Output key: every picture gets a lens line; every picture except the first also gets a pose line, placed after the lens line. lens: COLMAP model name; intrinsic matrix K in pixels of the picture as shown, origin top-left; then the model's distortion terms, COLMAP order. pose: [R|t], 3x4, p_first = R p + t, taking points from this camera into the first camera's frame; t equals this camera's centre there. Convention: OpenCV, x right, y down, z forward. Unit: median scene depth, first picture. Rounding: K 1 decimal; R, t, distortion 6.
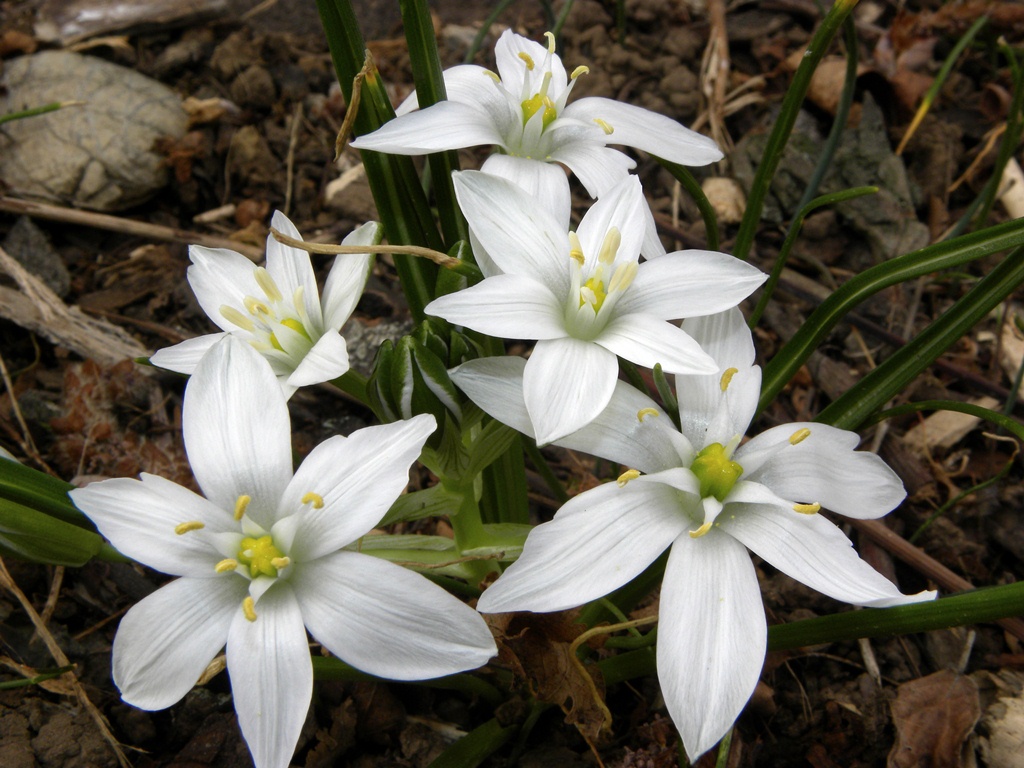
lens RADIAL K [[1559.3, 0, 512.0], [0, 1559.3, 384.0], [0, 0, 1]] dist [0.107510, -0.508362]
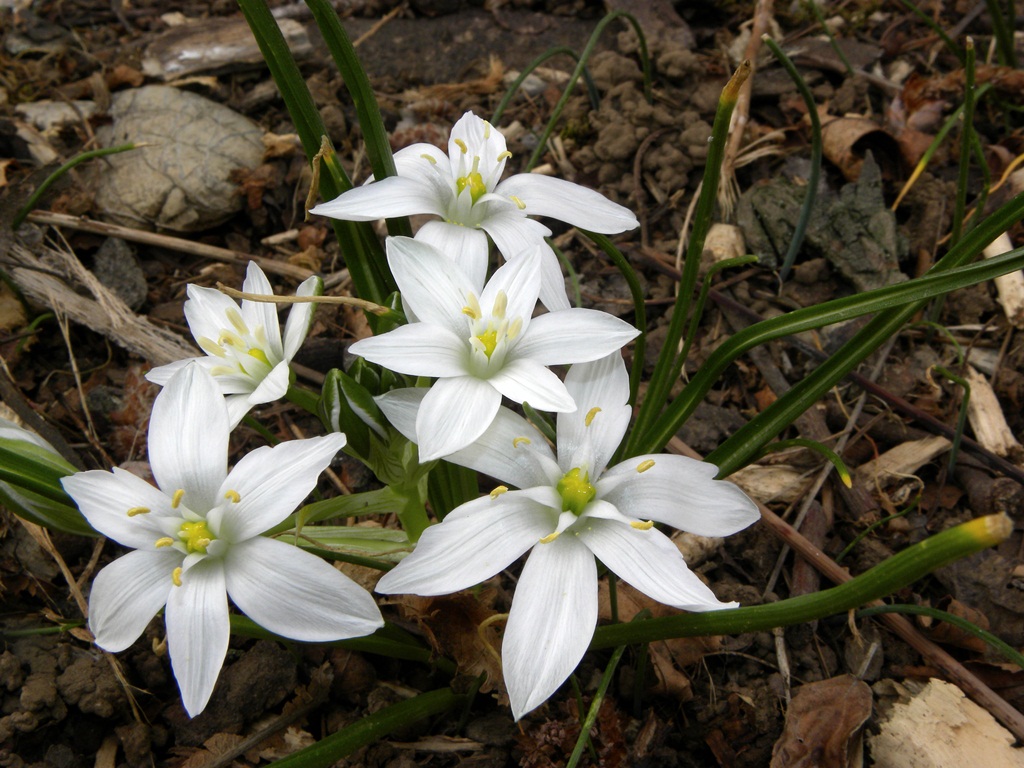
lens RADIAL K [[1581.9, 0, 528.8], [0, 1581.9, 381.6], [0, 0, 1]] dist [0.089200, -0.088449]
pose [[0.992999, 0.051708, -0.106202, 0.148288], [-0.051454, 0.998662, 0.005132, -0.023248], [0.106325, 0.000368, 0.994331, -0.164534]]
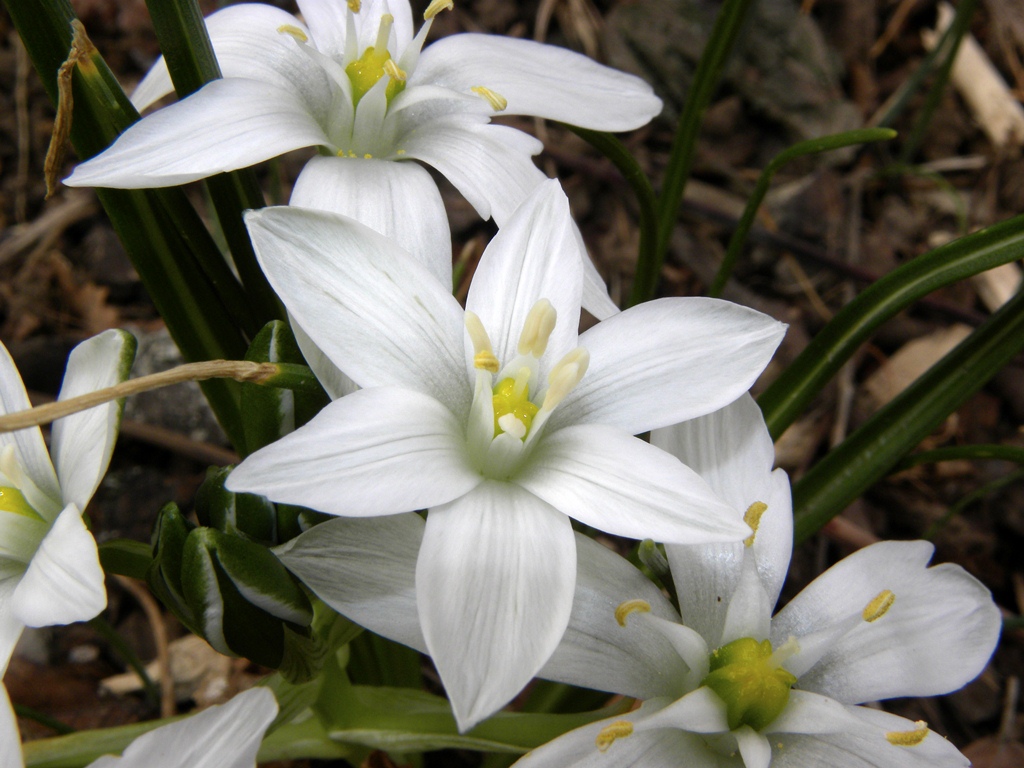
lens RADIAL K [[1548.1, 0, 512.0], [0, 1548.1, 384.0], [0, 0, 1]] dist [-0.028549, -0.116429]
pose [[0.987142, -0.118079, 0.107739, -0.006711], [0.104525, 0.986787, 0.123794, -0.093348], [-0.120933, -0.110941, 0.986442, 0.292738]]
